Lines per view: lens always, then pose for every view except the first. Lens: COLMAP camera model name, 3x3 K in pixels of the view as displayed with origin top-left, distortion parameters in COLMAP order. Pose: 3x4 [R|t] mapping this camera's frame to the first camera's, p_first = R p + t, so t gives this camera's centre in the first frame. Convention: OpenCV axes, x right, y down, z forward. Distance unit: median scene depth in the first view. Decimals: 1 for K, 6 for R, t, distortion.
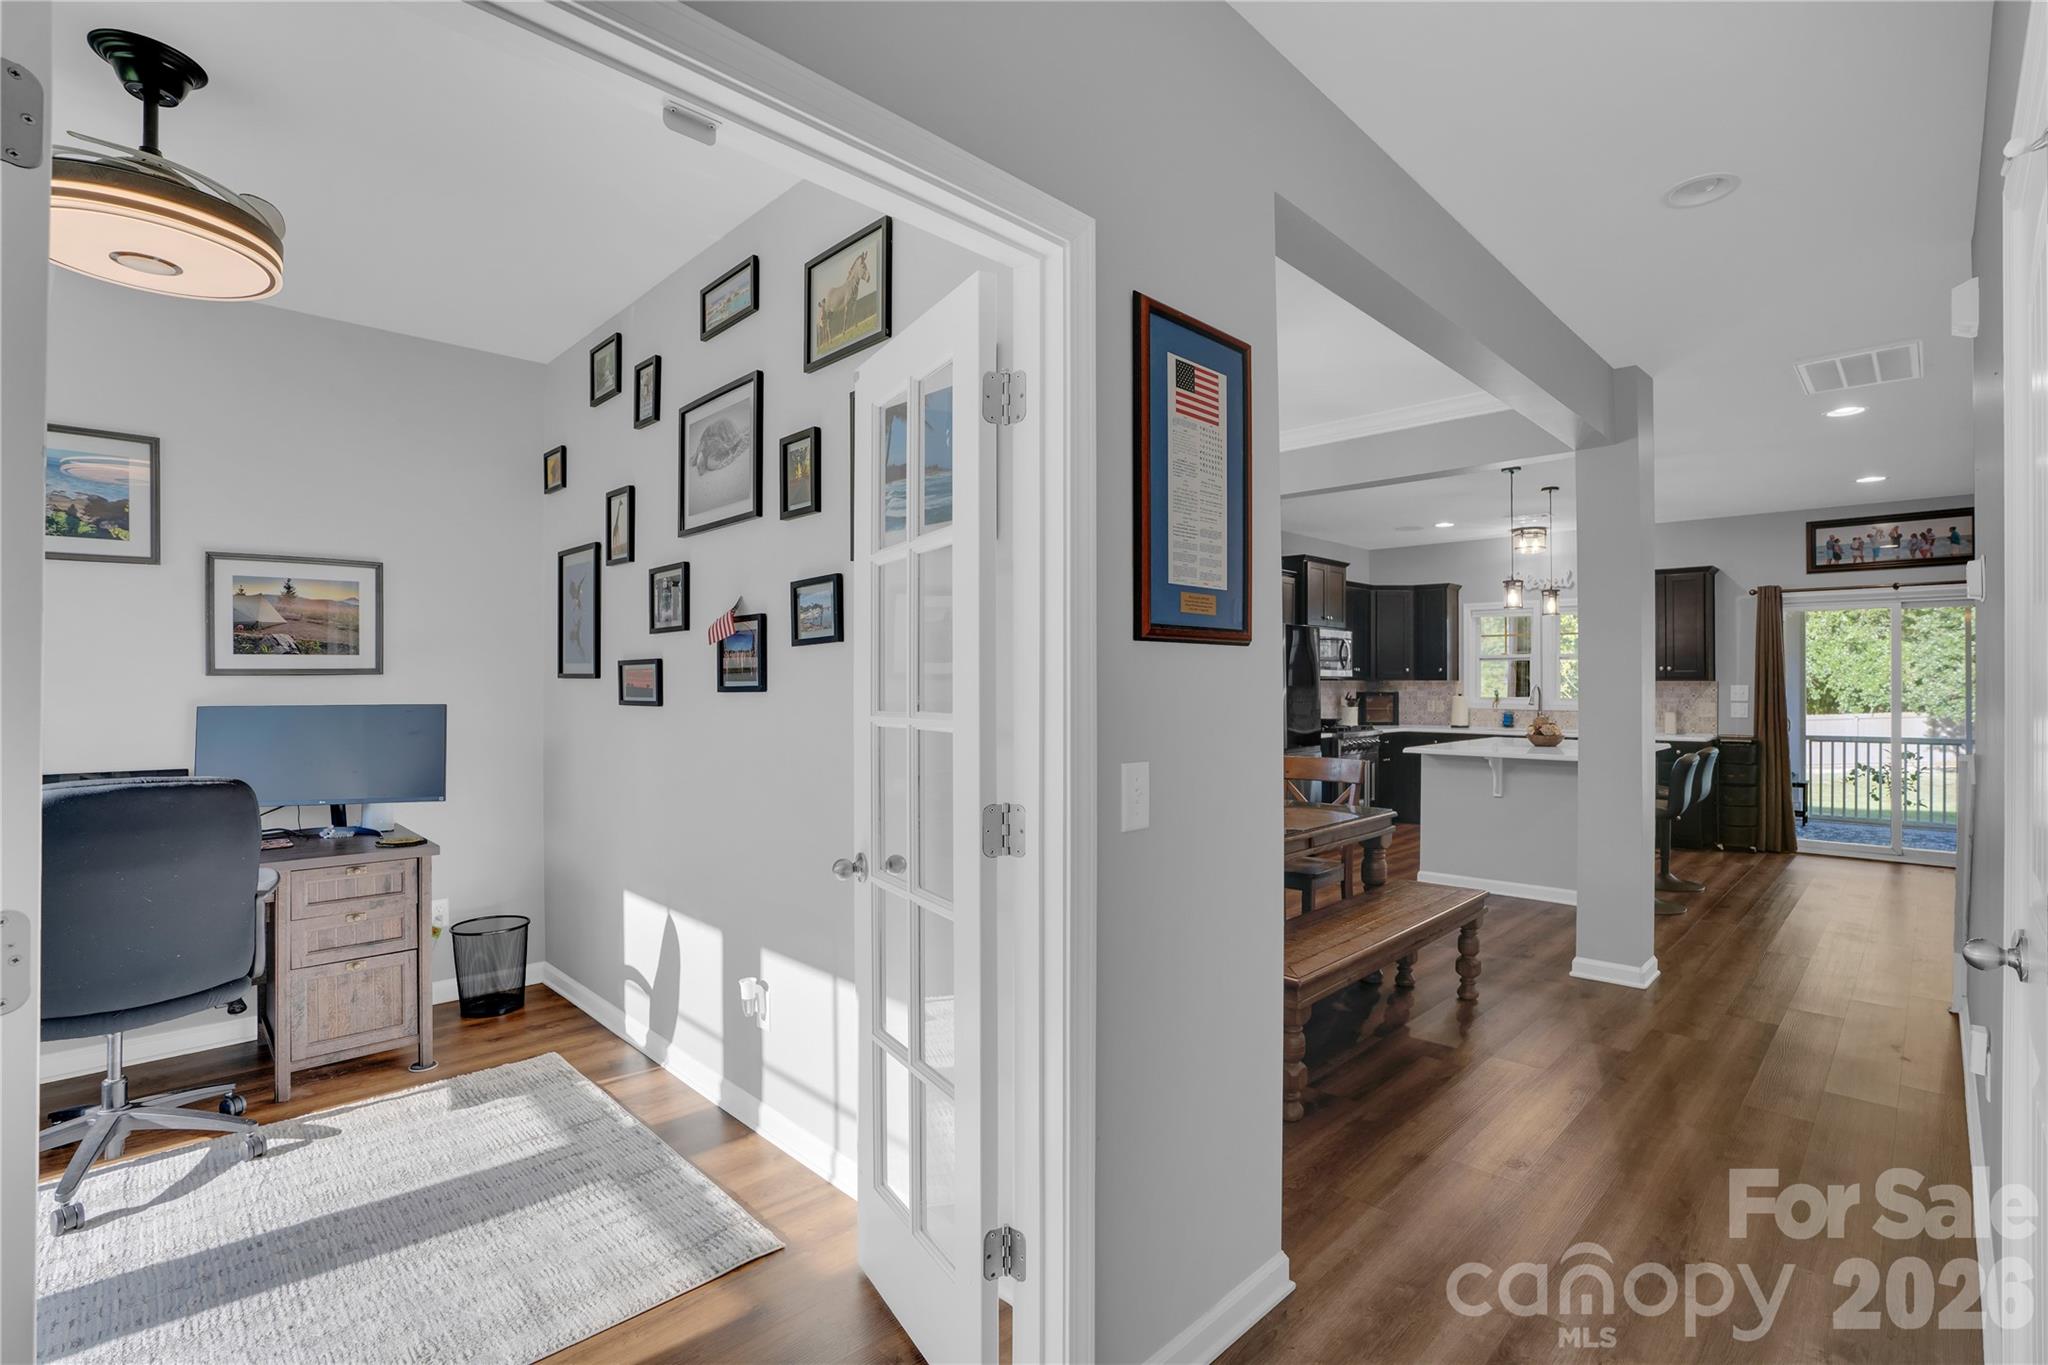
lens RADIAL K [[957.3, 0, 1047.9], [0, 957.3, 683.6], [0, 0, 1]] dist [-0.042145, 0.000912]
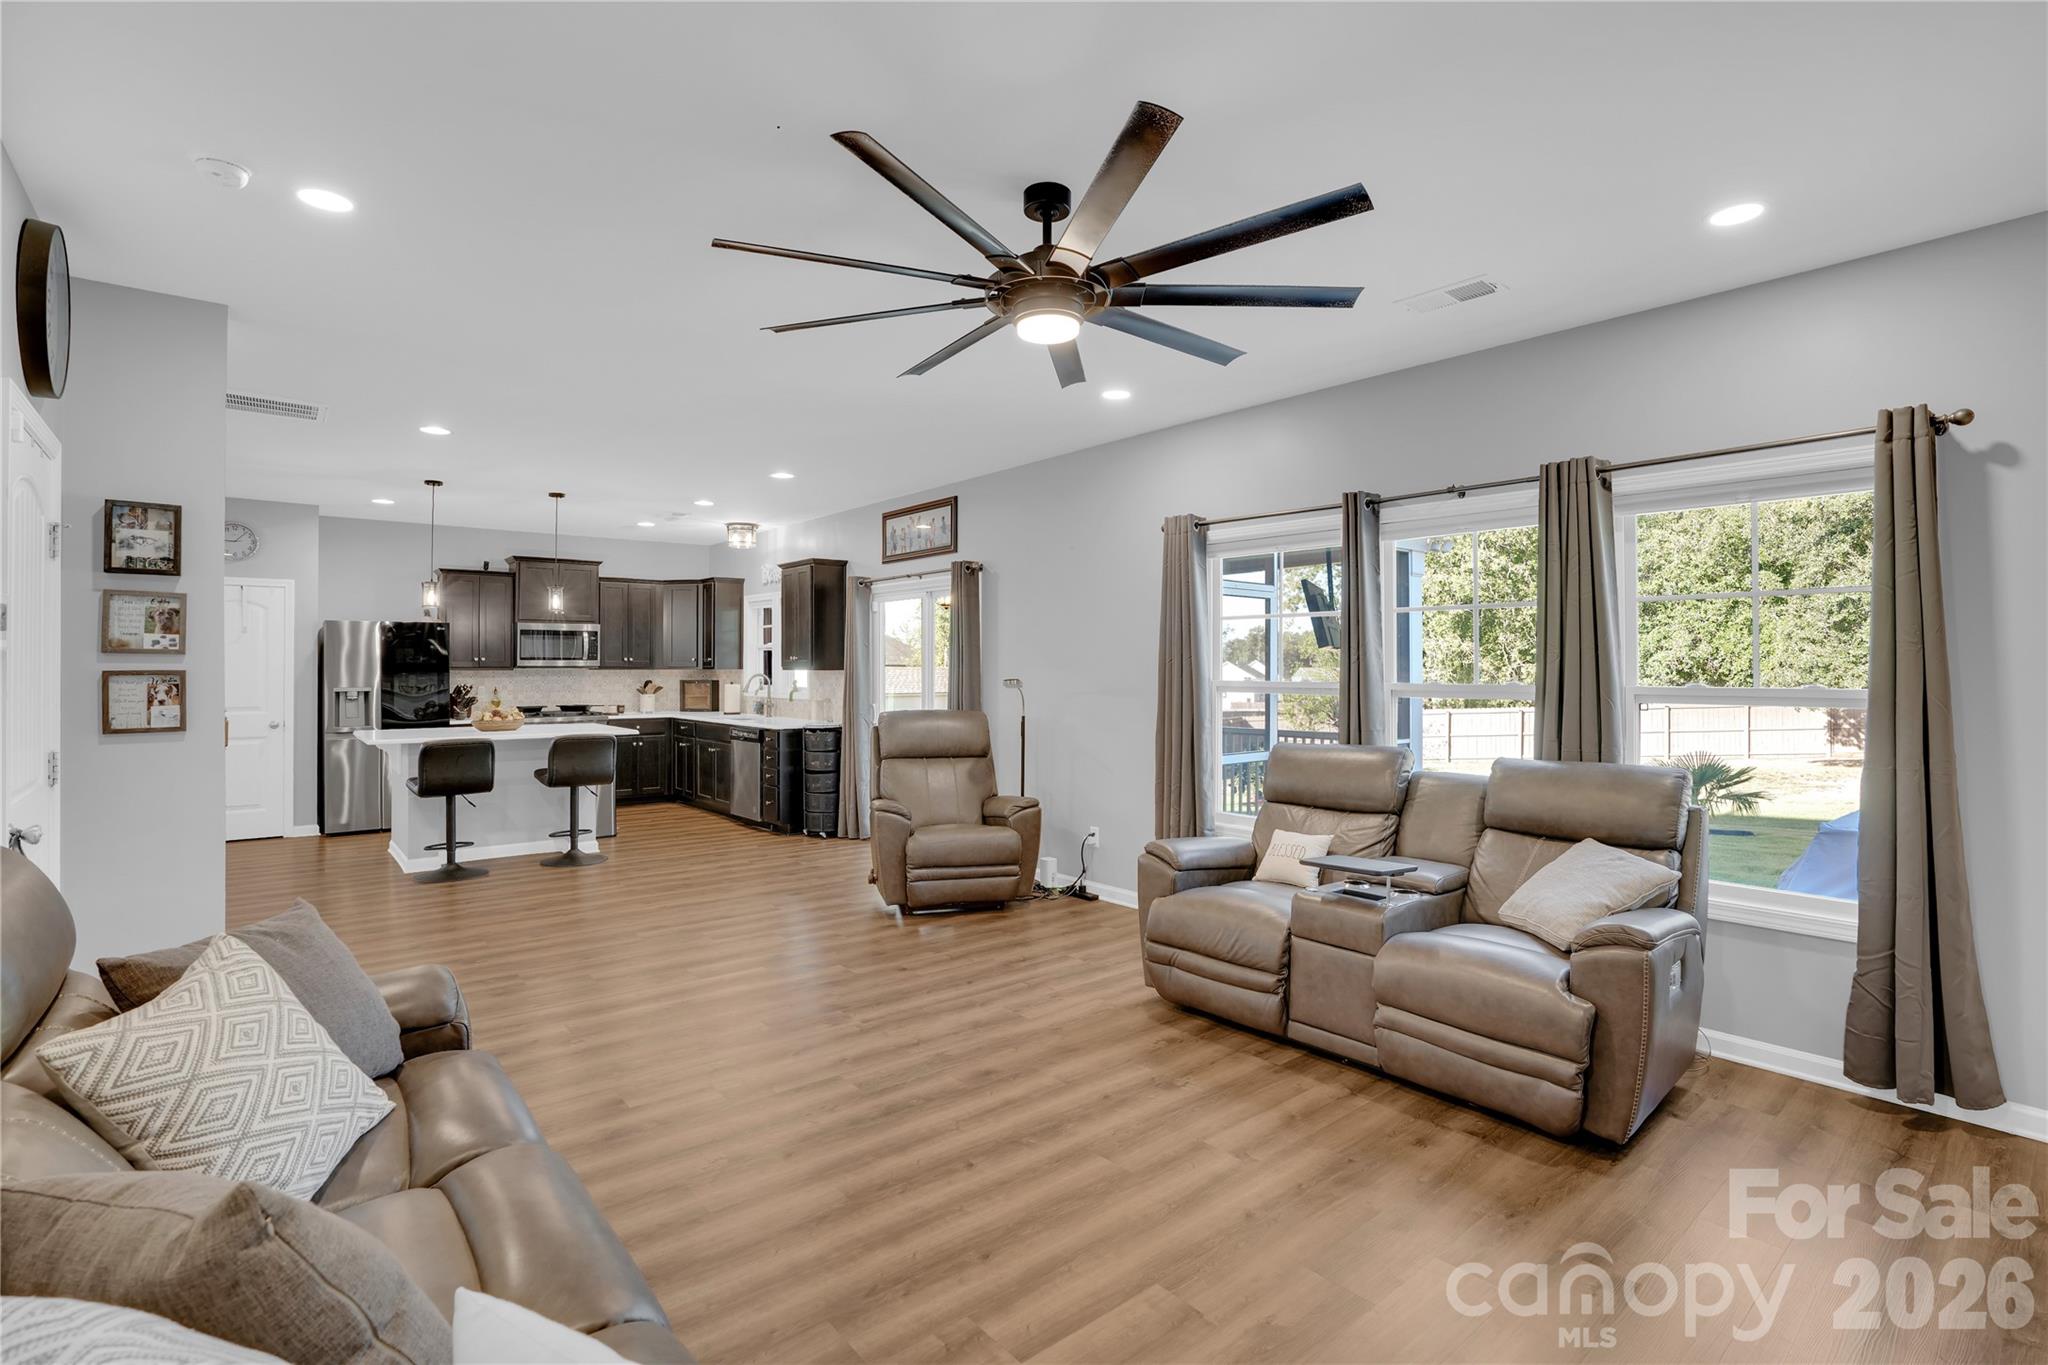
lens RADIAL K [[957.3, 0, 1047.9], [0, 957.3, 683.6], [0, 0, 1]] dist [-0.042145, 0.000912]
pose [[0.992972, 0.003364, -0.118300, 1.147449], [-0.000335, 0.999672, 0.025616, -0.011247], [0.118347, -0.025396, 0.992647, -0.049409]]
